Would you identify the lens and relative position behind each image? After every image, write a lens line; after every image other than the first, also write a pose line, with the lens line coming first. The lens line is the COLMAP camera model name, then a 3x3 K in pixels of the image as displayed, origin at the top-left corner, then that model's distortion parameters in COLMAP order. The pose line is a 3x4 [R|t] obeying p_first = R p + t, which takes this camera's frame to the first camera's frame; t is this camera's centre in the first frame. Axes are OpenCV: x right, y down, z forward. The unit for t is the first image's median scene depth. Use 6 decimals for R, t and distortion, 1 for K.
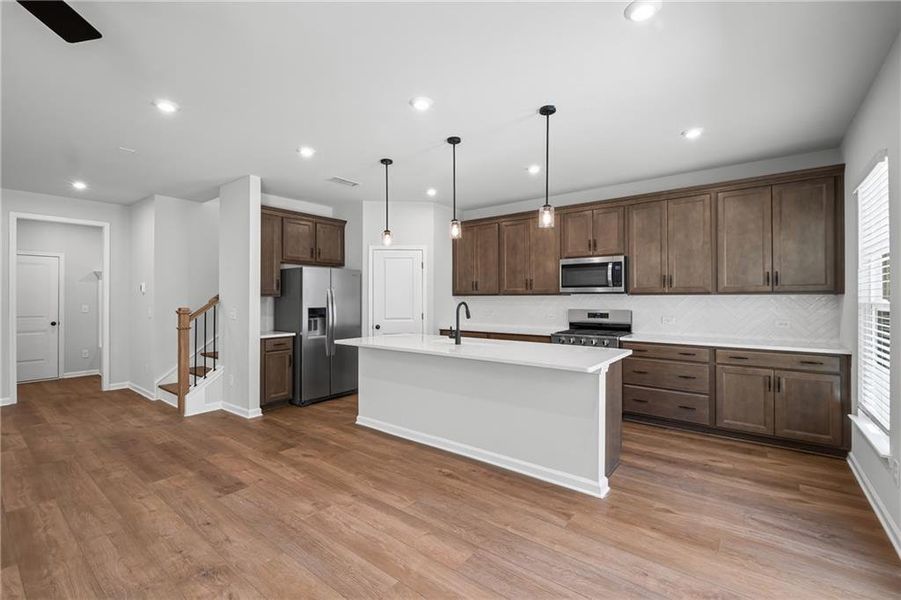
lens RADIAL K [[401.4, 0, 442.8], [0, 401.4, 300.2], [0, 0, 1]] dist [0.000987, -0.000666]
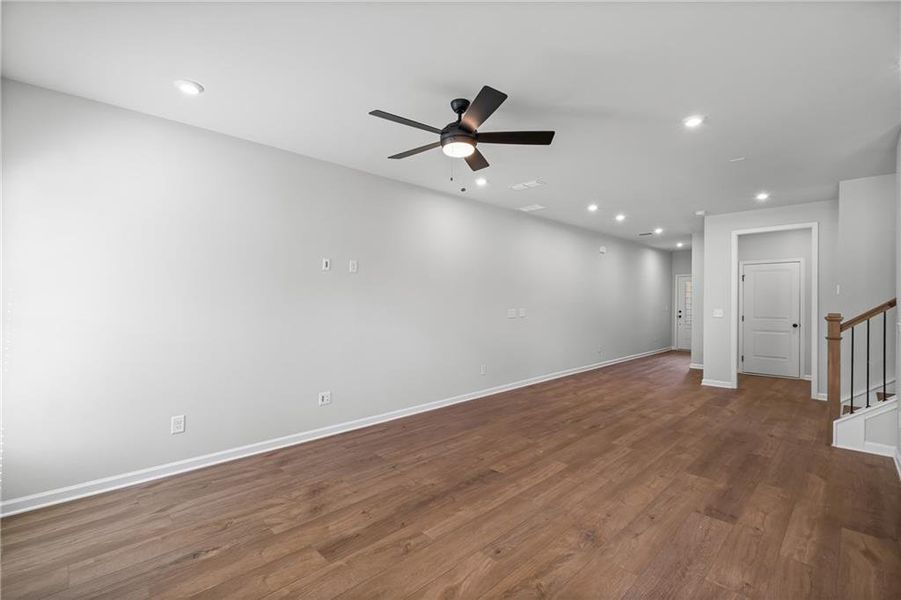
lens RADIAL K [[401.4, 0, 442.8], [0, 401.4, 300.2], [0, 0, 1]] dist [0.000987, -0.000666]
pose [[-0.131055, 0.000539, -0.991375, 0.346344], [-0.009761, 0.999951, 0.001834, -0.002949], [0.991327, 0.009917, -0.131043, 0.396419]]
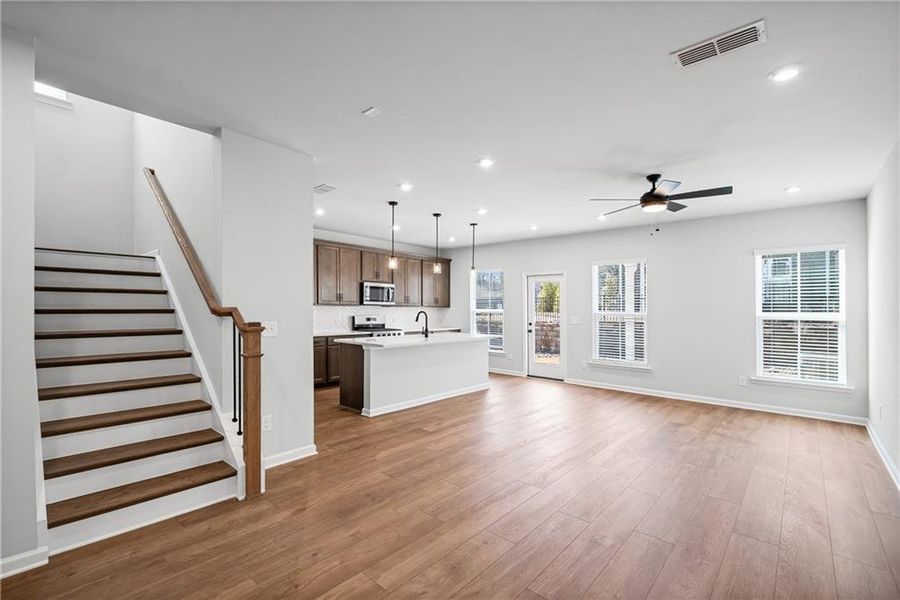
lens RADIAL K [[401.0, 0, 442.3], [0, 401.0, 300.2], [0, 0, 1]] dist [0.000987, -0.000666]
pose [[0.056404, 0.021810, 0.998170, -1.612299], [-0.000681, 0.999762, -0.021806, -0.005746], [-0.998408, 0.000550, 0.056406, 0.857795]]
